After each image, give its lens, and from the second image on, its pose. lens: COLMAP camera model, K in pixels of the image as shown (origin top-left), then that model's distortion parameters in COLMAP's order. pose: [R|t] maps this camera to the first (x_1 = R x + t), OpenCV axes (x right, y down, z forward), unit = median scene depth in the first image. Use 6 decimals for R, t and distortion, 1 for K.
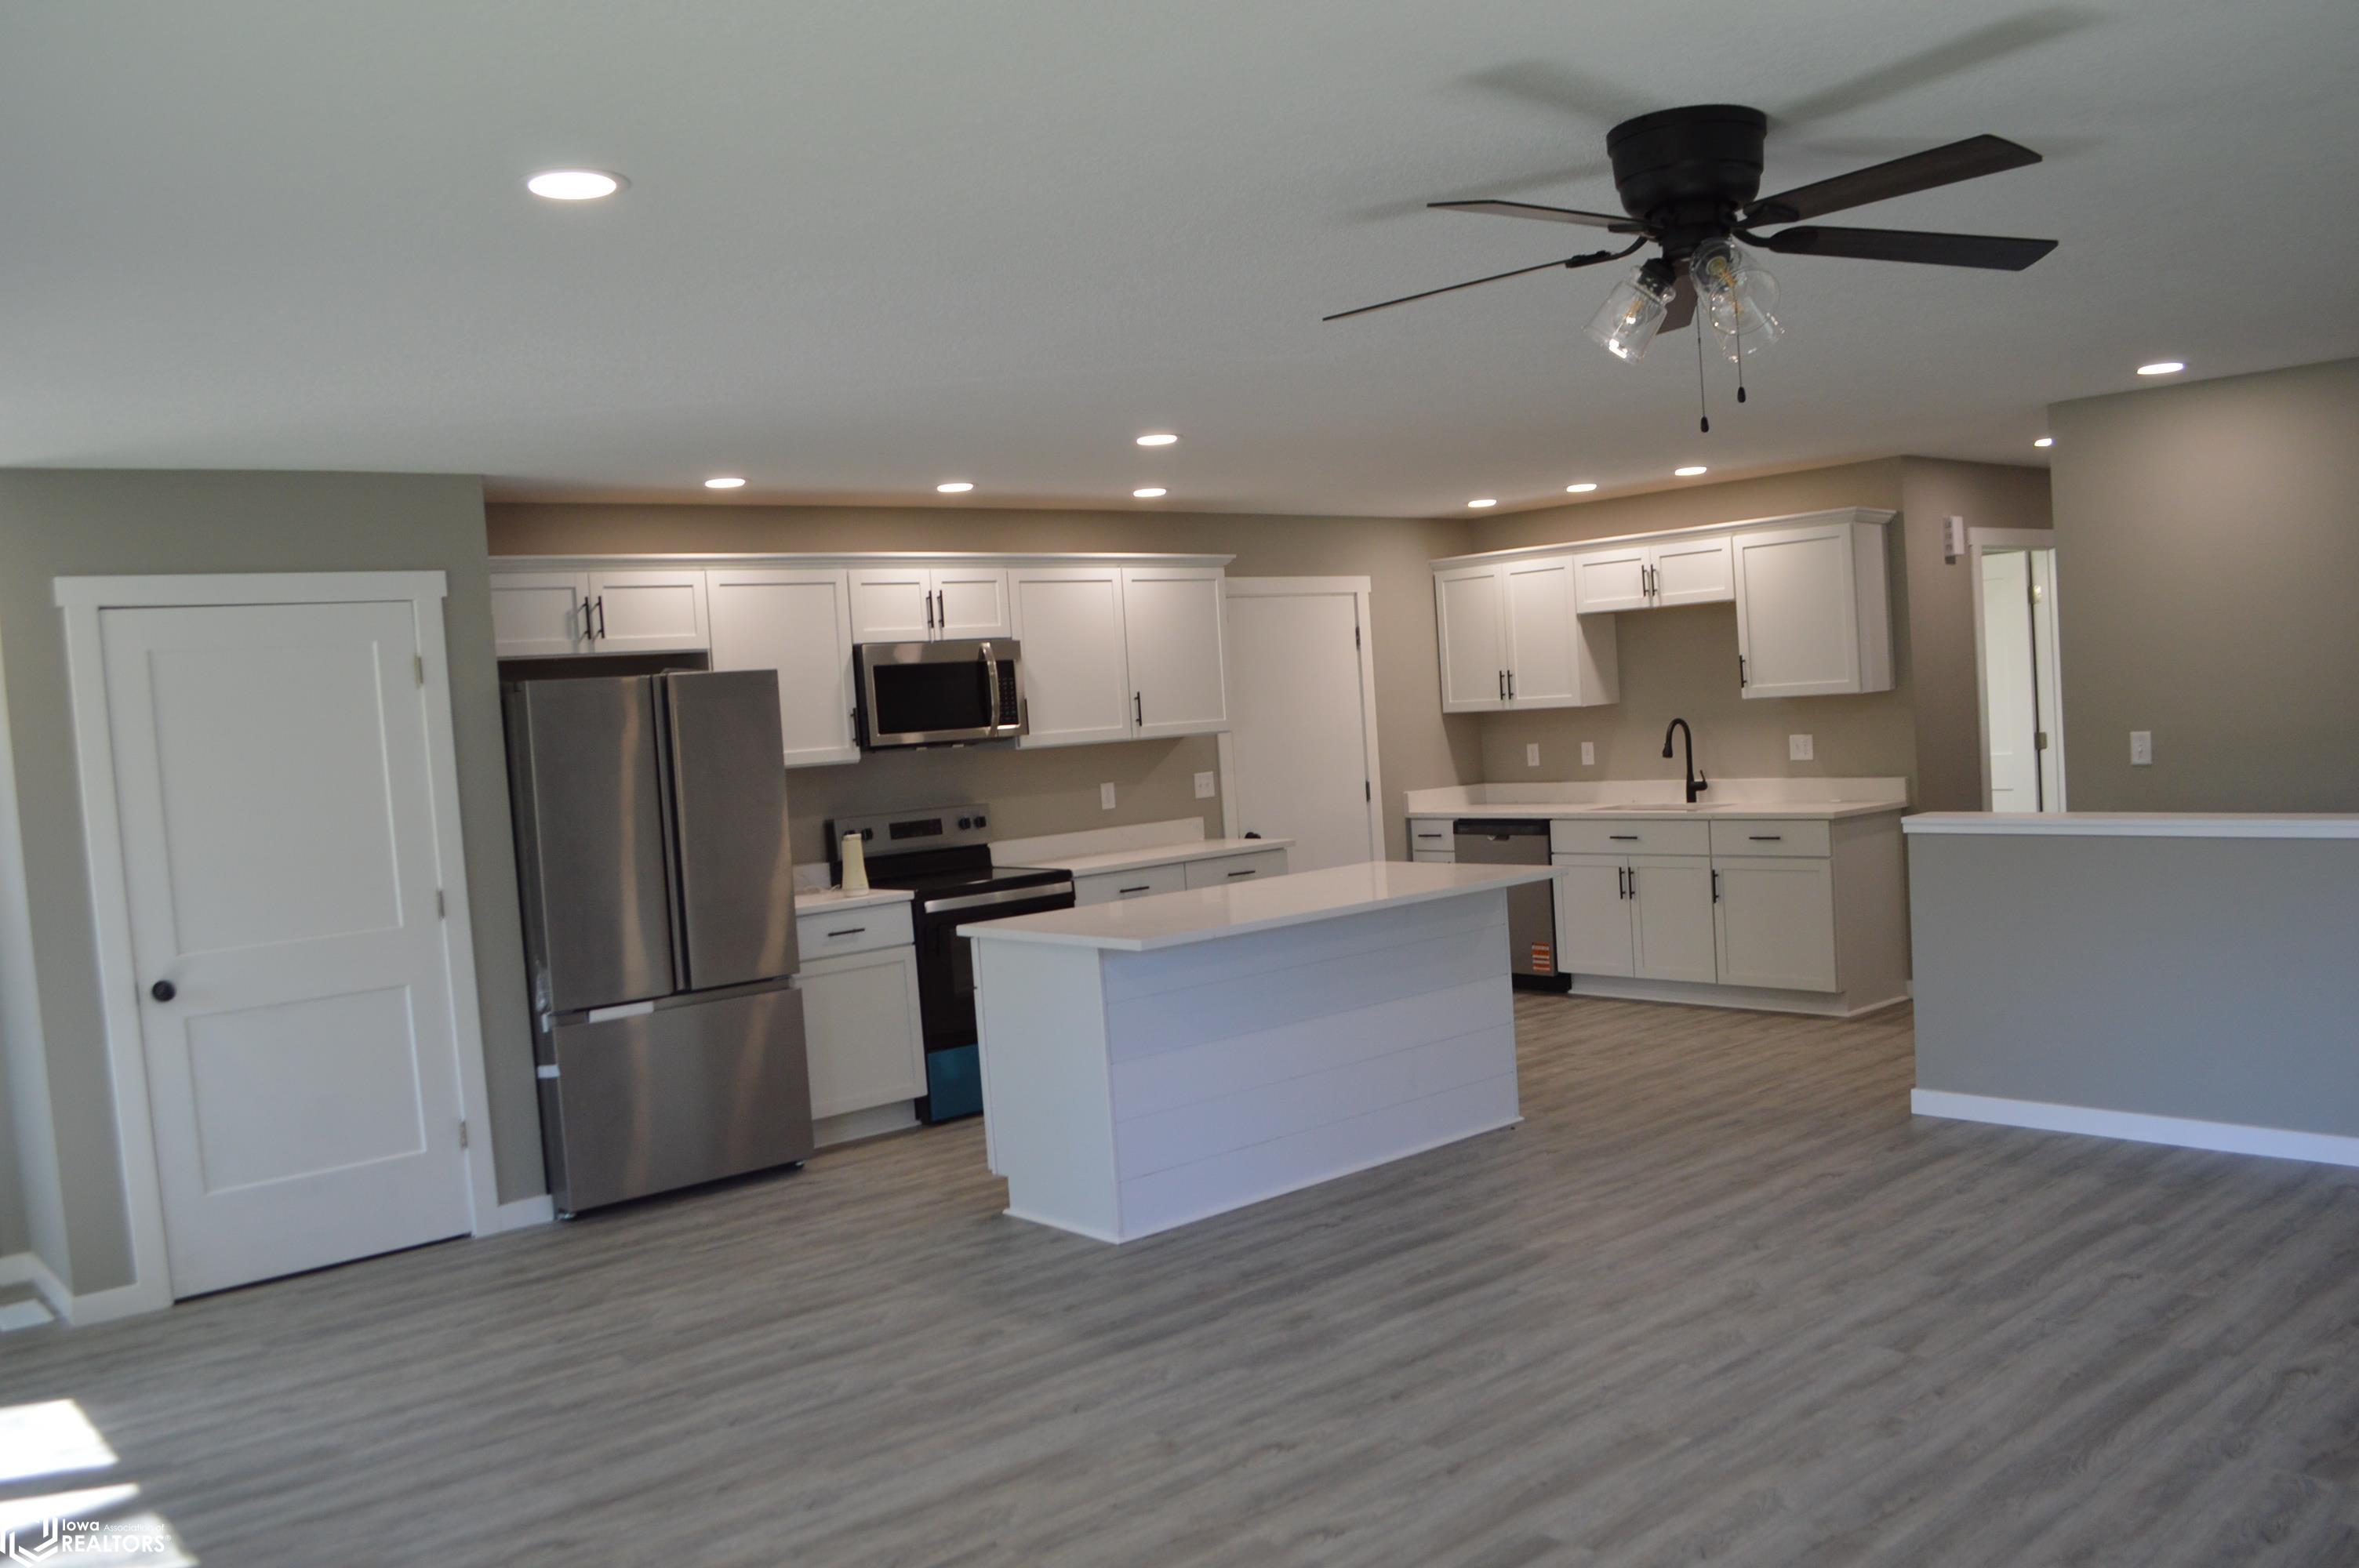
lens RADIAL K [[1909.5, 0, 1144.2], [0, 1909.5, 784.3], [0, 0, 1]] dist [-0.083868, 0.001760]
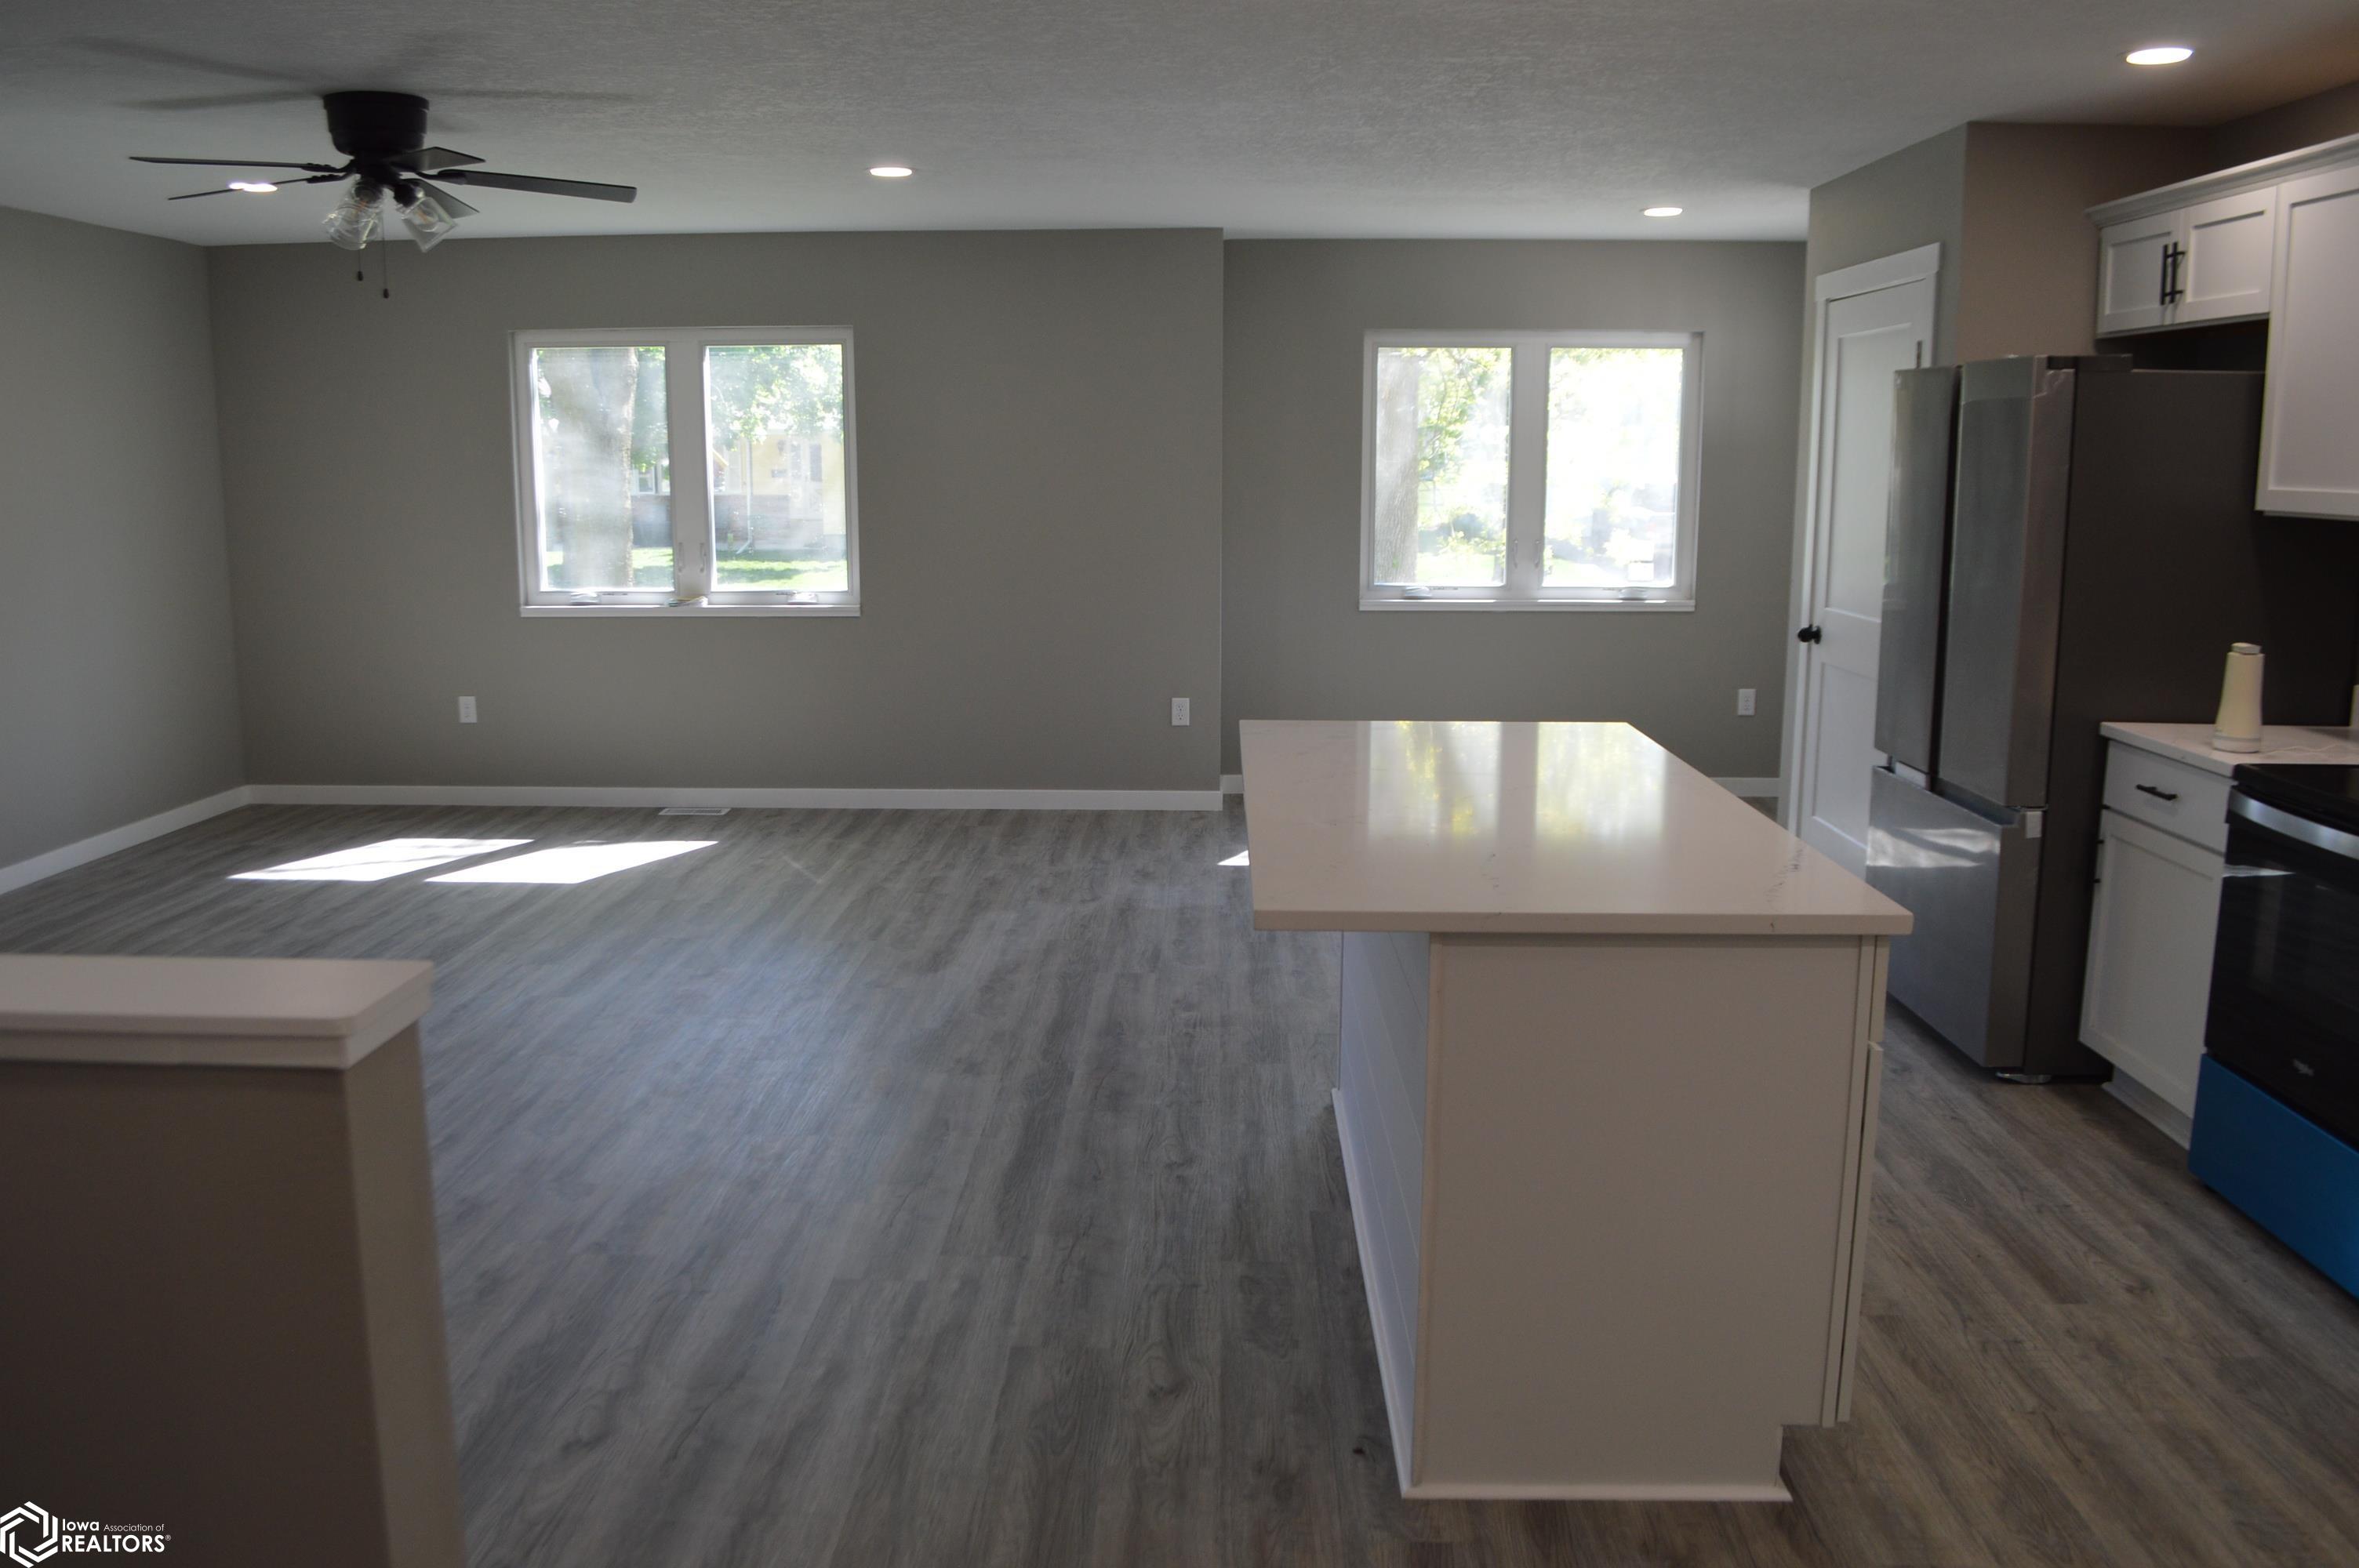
lens RADIAL K [[1909.5, 0, 1144.2], [0, 1909.5, 784.3], [0, 0, 1]] dist [-0.083868, 0.001760]
pose [[-0.669881, 0.191784, -0.717271, 0.679093], [0.012335, 0.968805, 0.247519, -0.106106], [0.742366, 0.156960, -0.651350, 1.615756]]
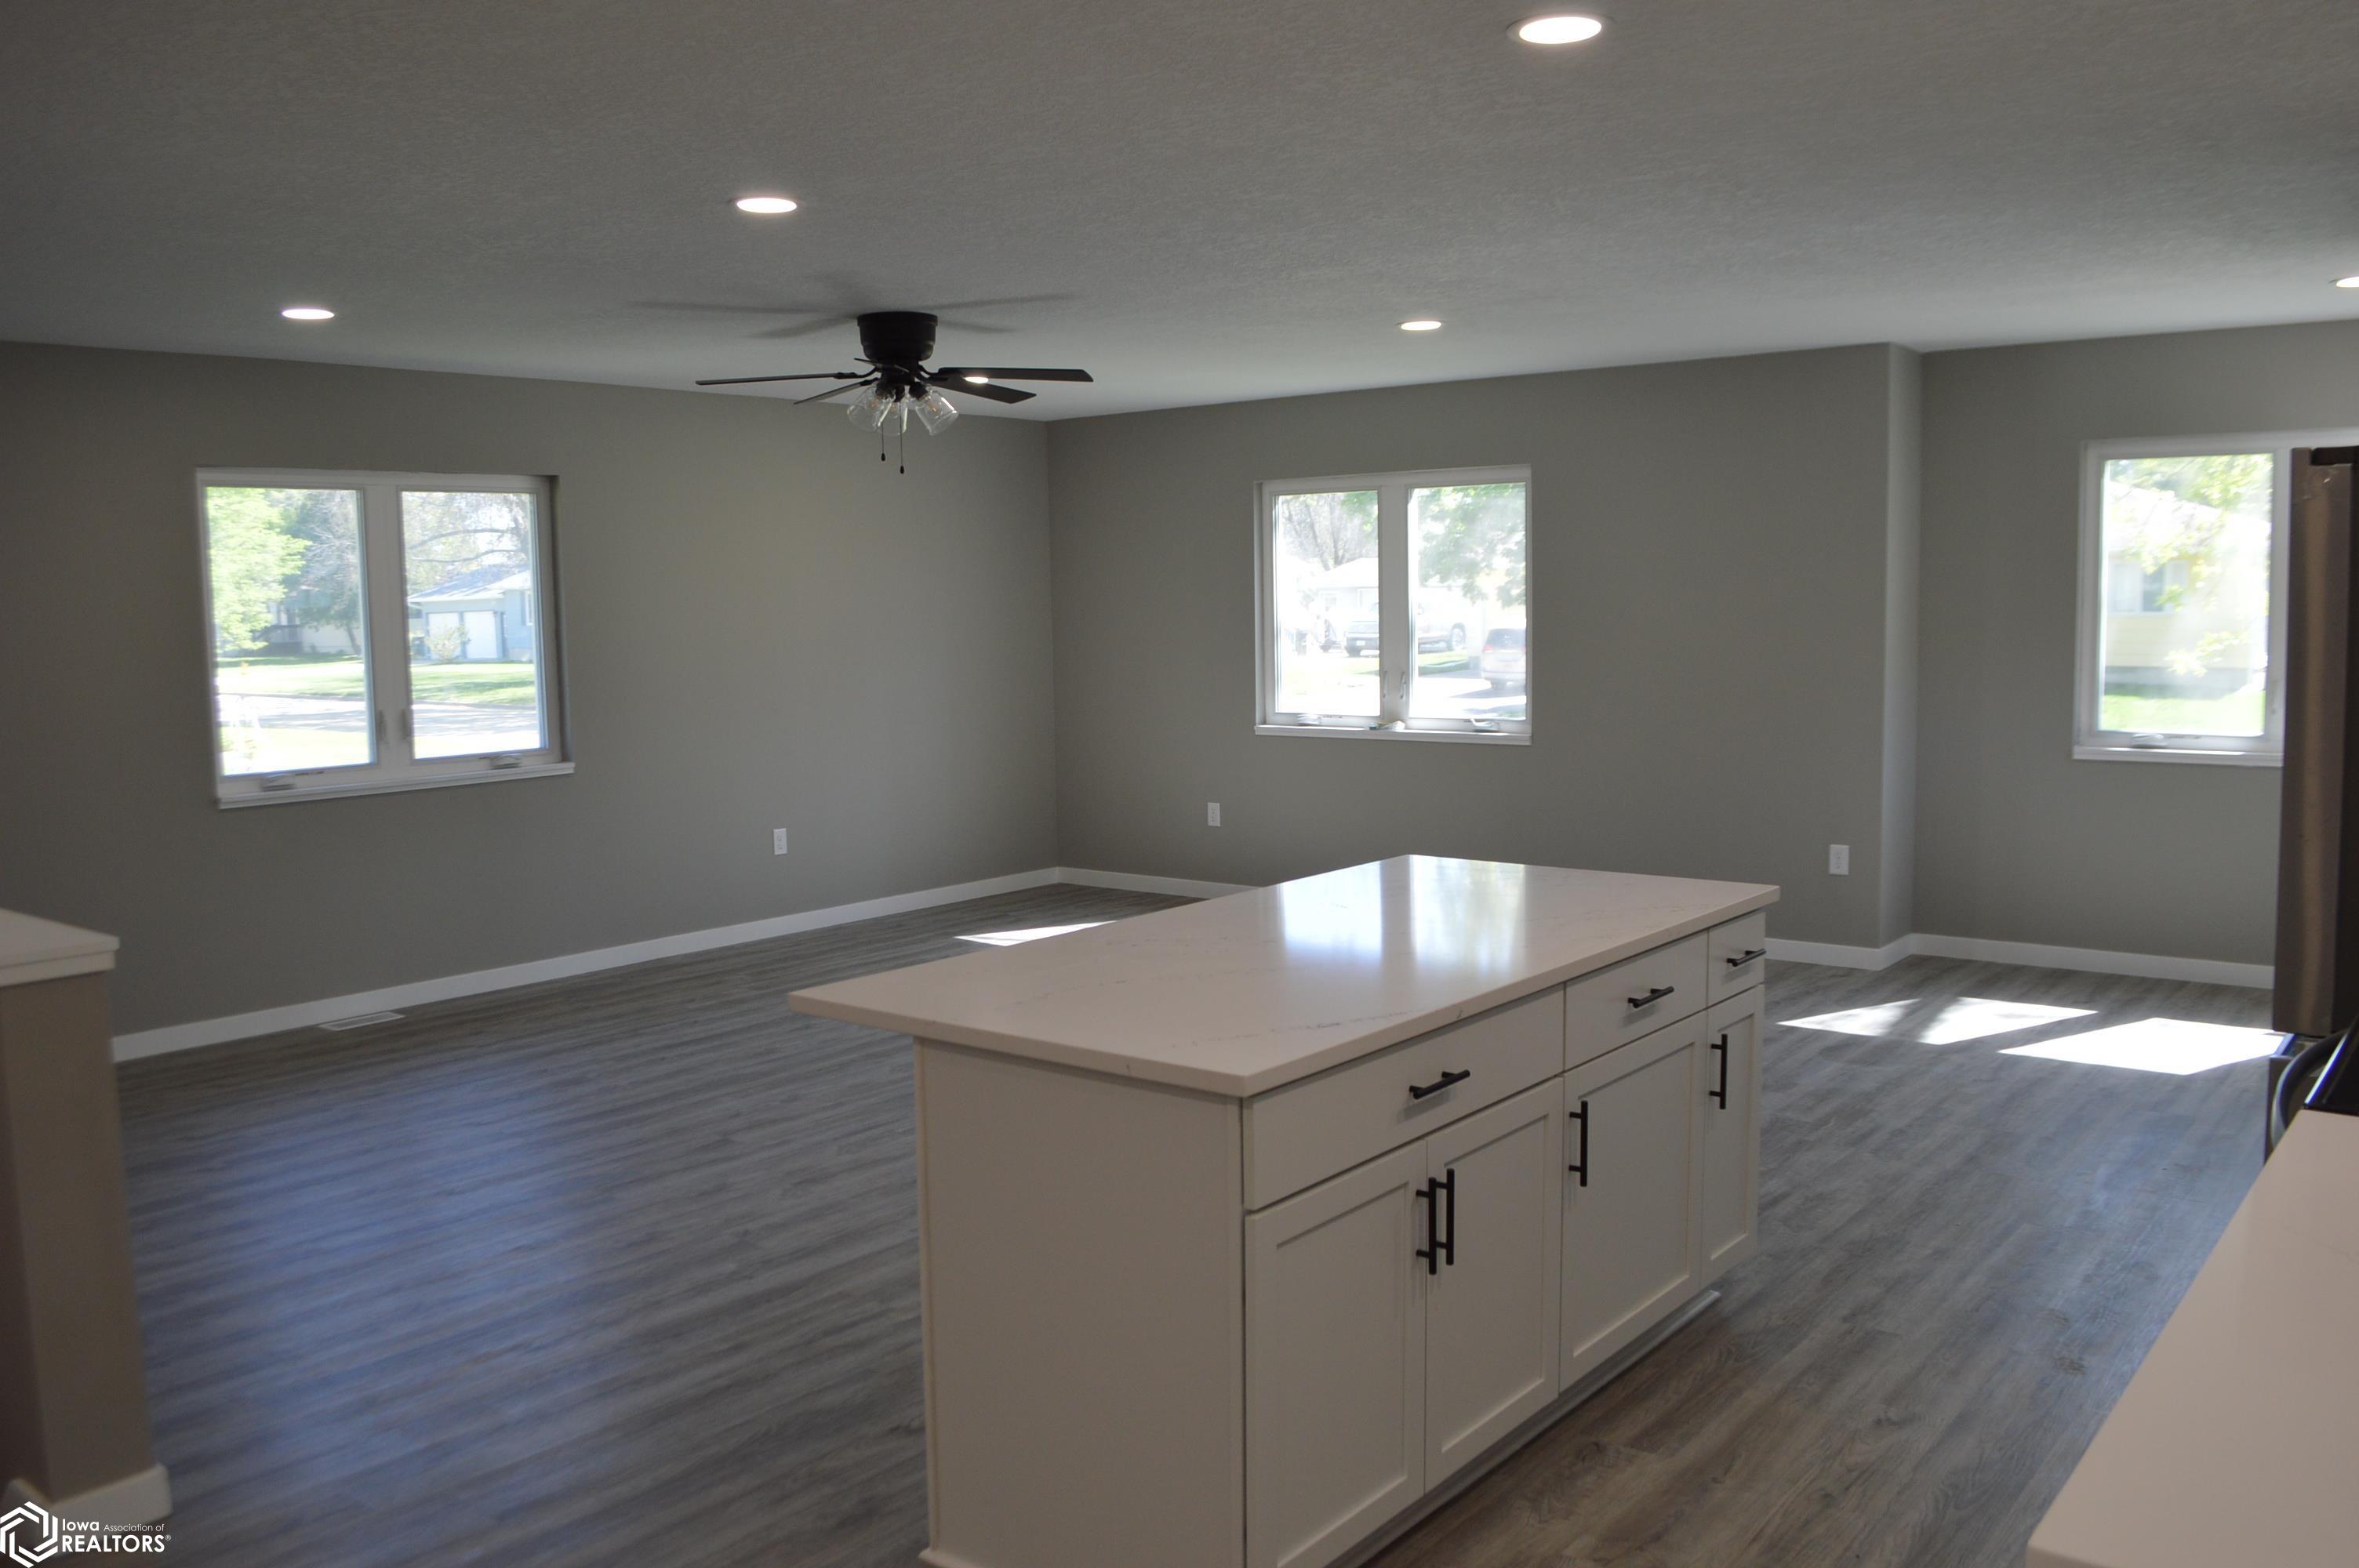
lens RADIAL K [[1909.5, 0, 1144.2], [0, 1909.5, 784.3], [0, 0, 1]] dist [-0.083868, 0.001760]
pose [[-0.978344, 0.103487, -0.179260, 0.280362], [0.075727, 0.984957, 0.155321, -0.096087], [0.192637, 0.138383, -0.971463, 1.910796]]
